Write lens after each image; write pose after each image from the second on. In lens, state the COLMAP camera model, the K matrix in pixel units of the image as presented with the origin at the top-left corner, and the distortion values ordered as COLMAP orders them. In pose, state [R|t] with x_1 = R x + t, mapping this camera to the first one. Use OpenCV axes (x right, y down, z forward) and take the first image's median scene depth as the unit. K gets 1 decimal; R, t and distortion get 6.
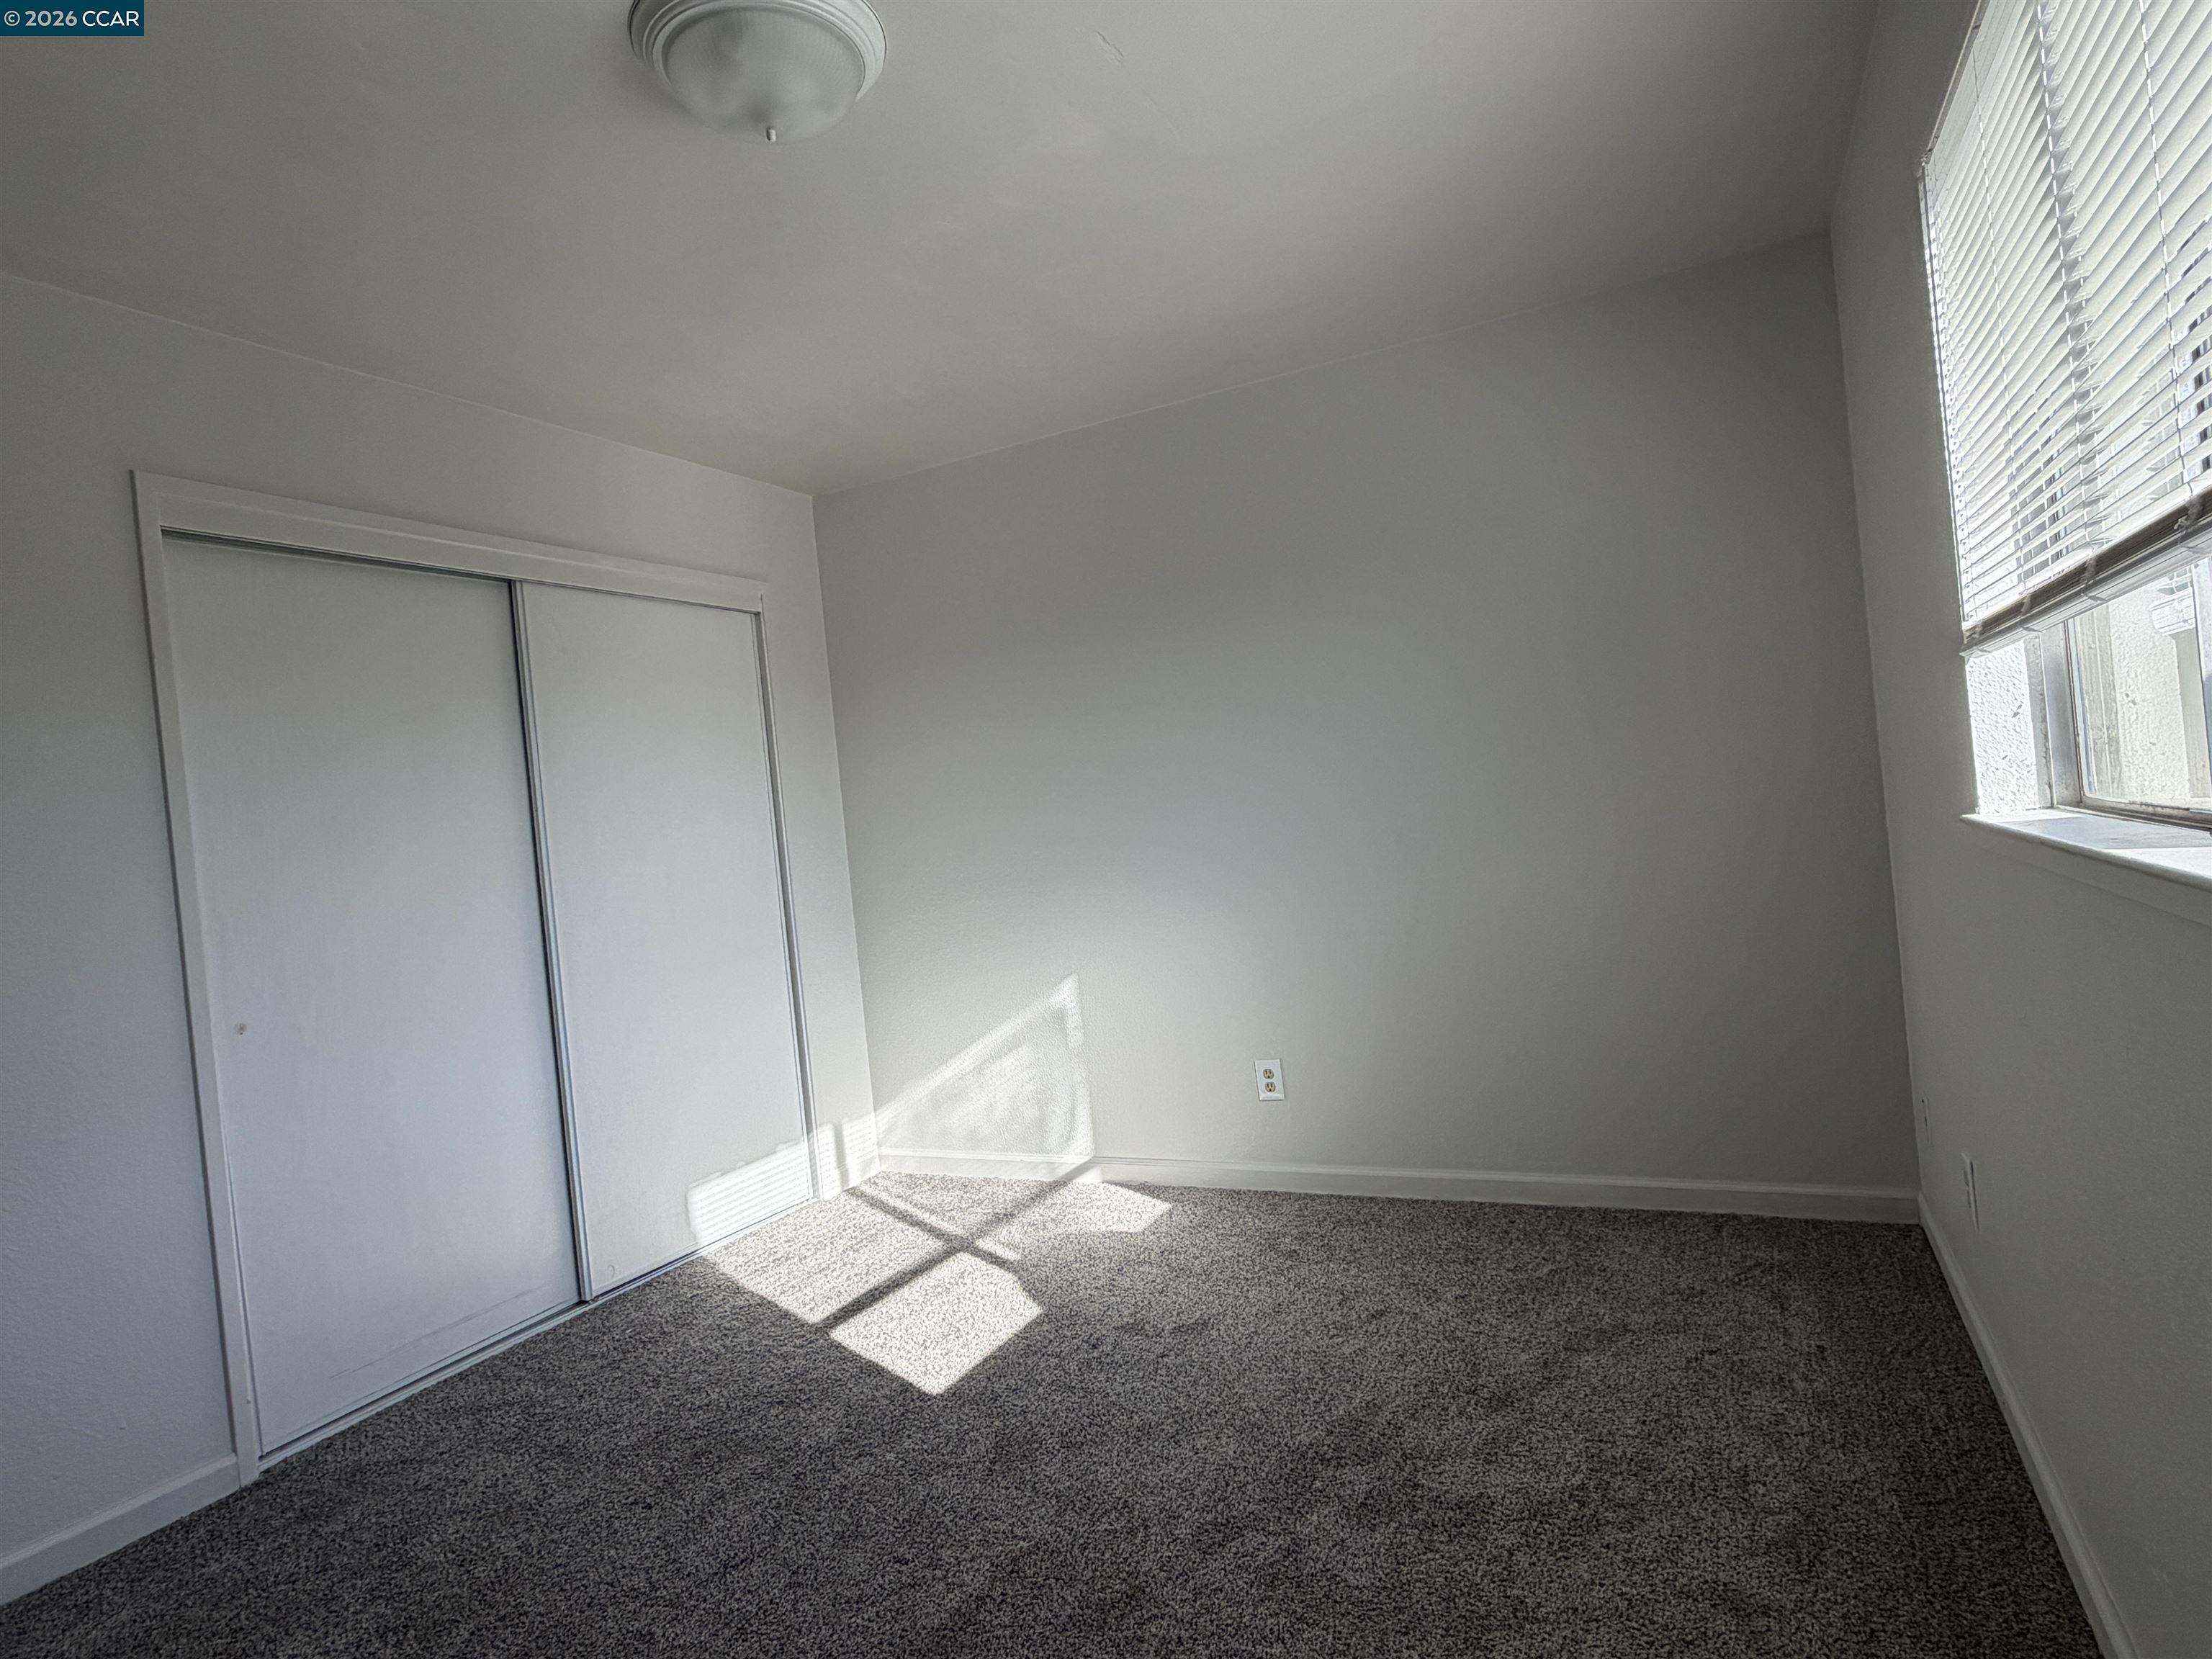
lens RADIAL K [[1240.9, 0, 1108.4], [0, 1240.9, 830.8], [0, 0, 1]] dist [0.003124, 0.000377]
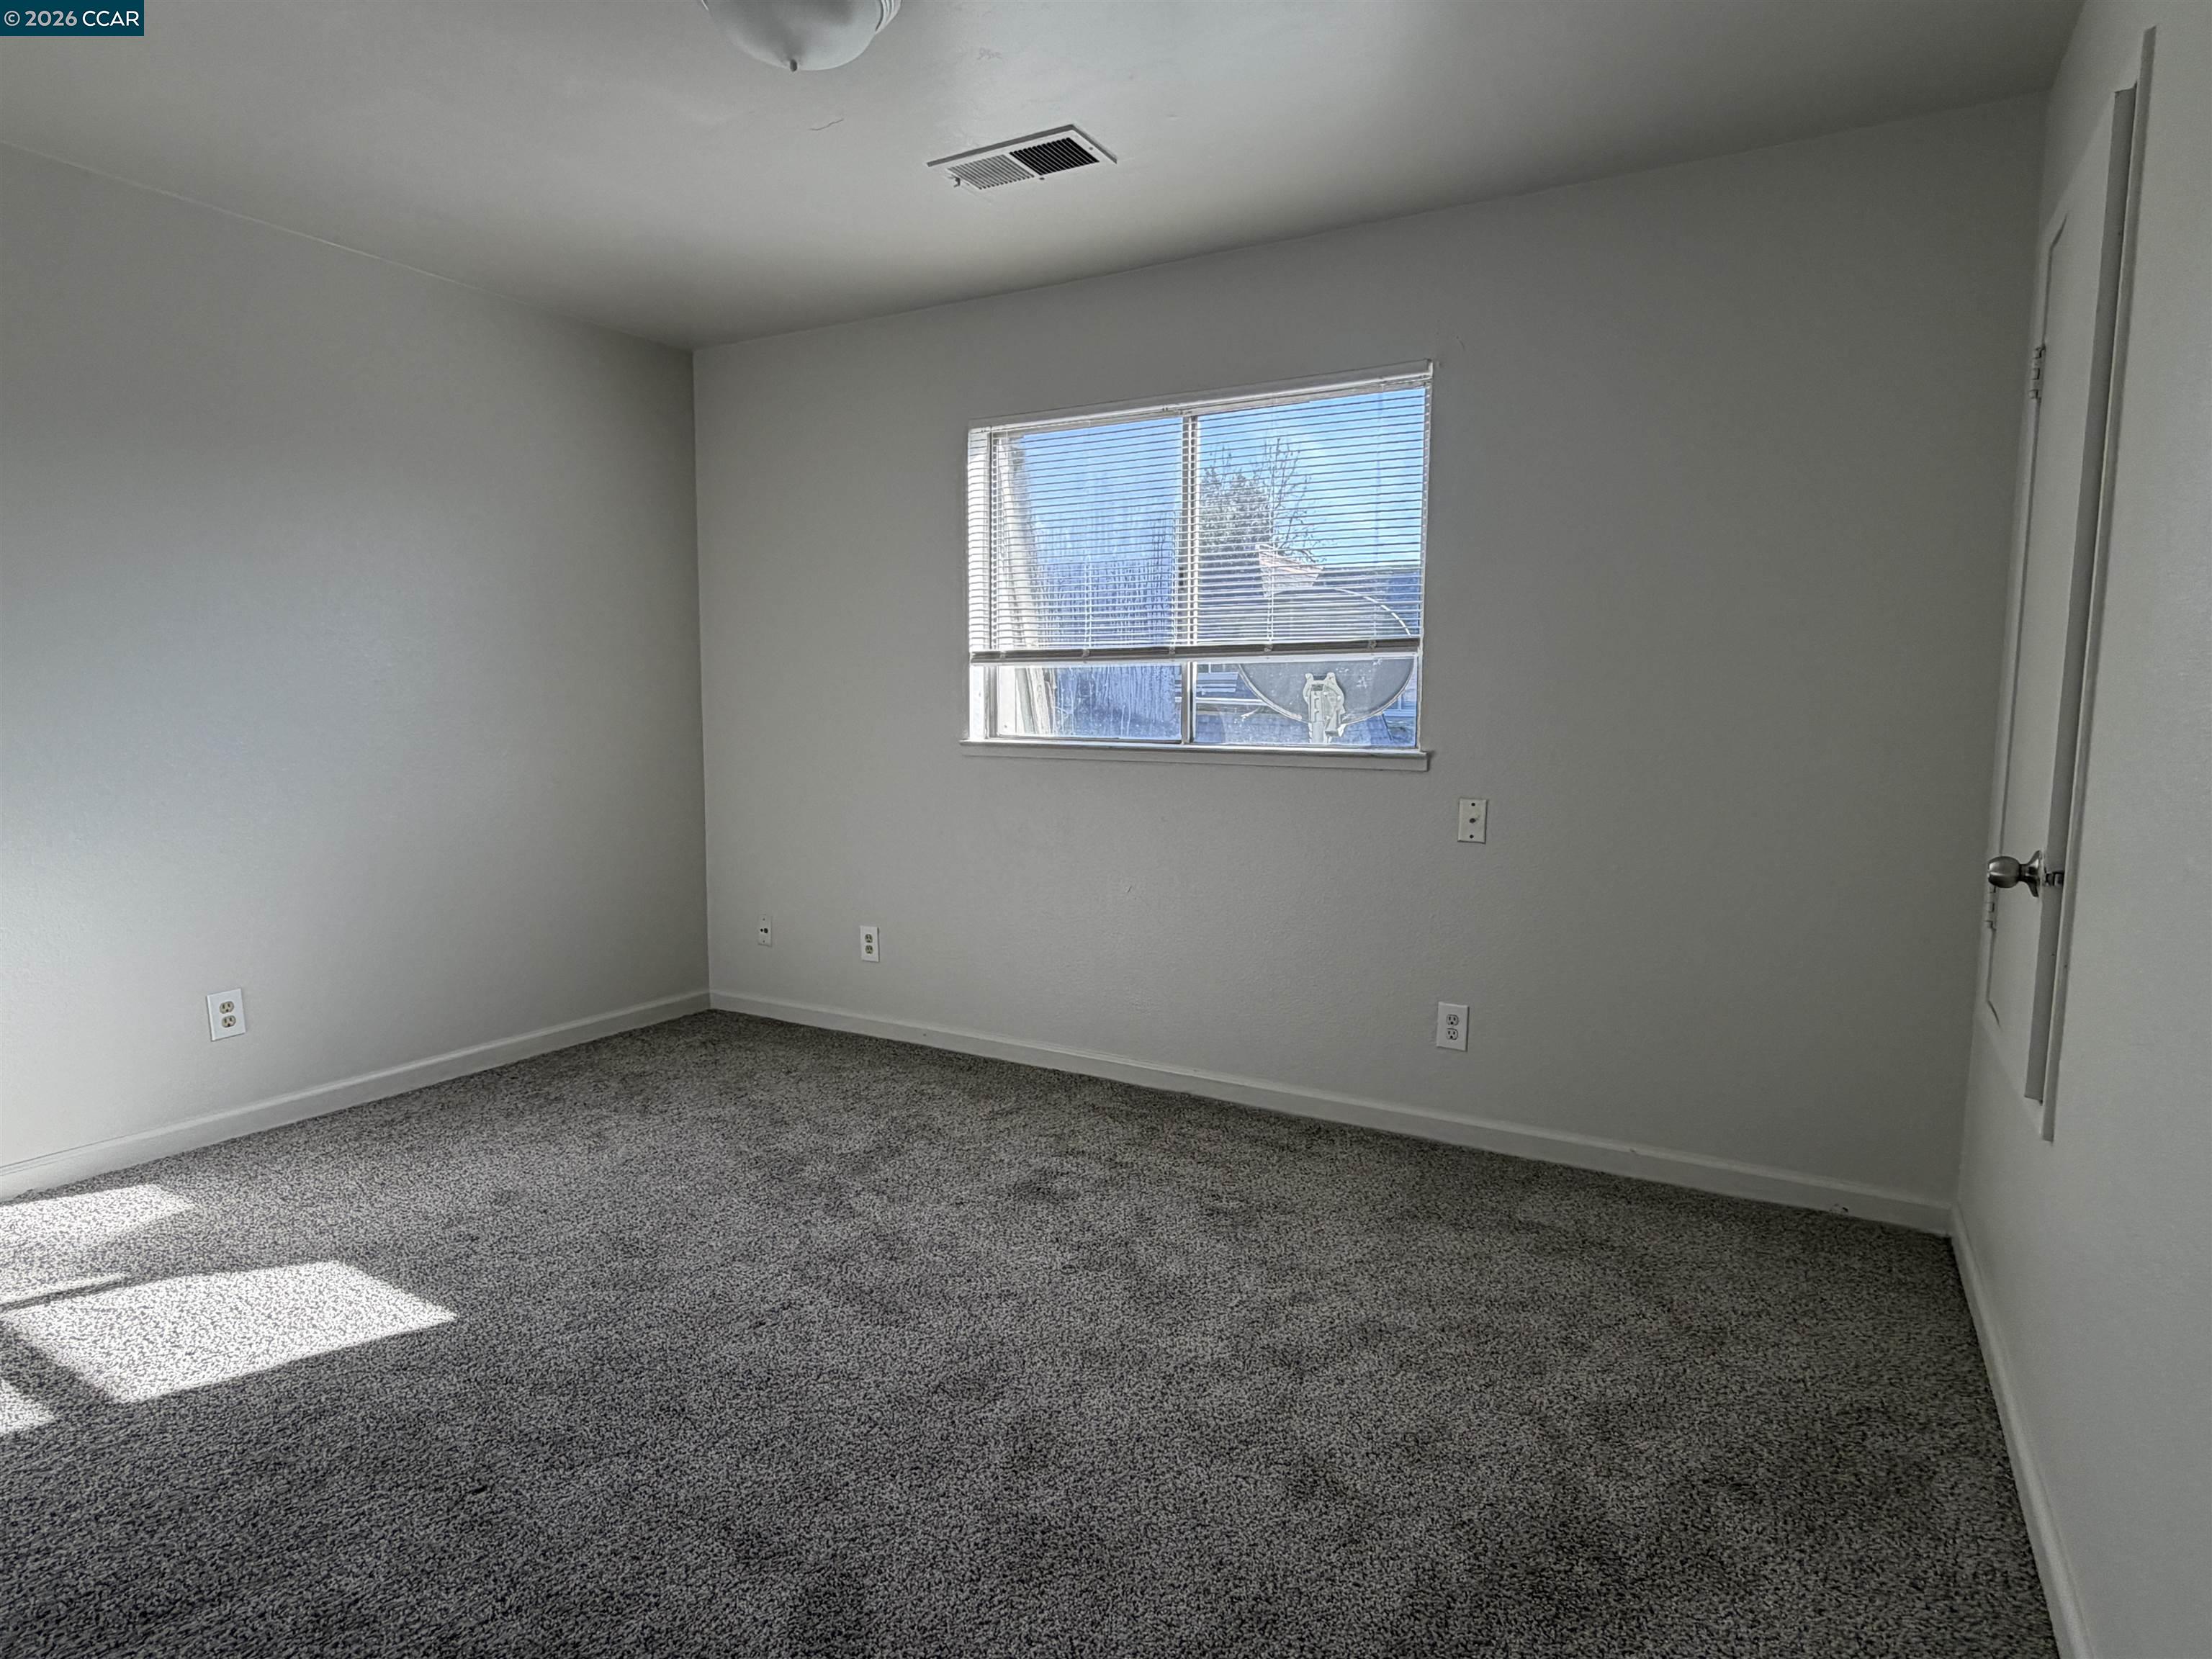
lens RADIAL K [[1240.9, 0, 1109.3], [0, 1240.9, 833.0], [0, 0, 1]] dist [0.003124, 0.000377]
pose [[0.053365, -0.009853, 0.998526, -0.806124], [-0.003017, 0.999945, 0.010028, 0.070850], [-0.998571, -0.003548, 0.053332, 0.377323]]
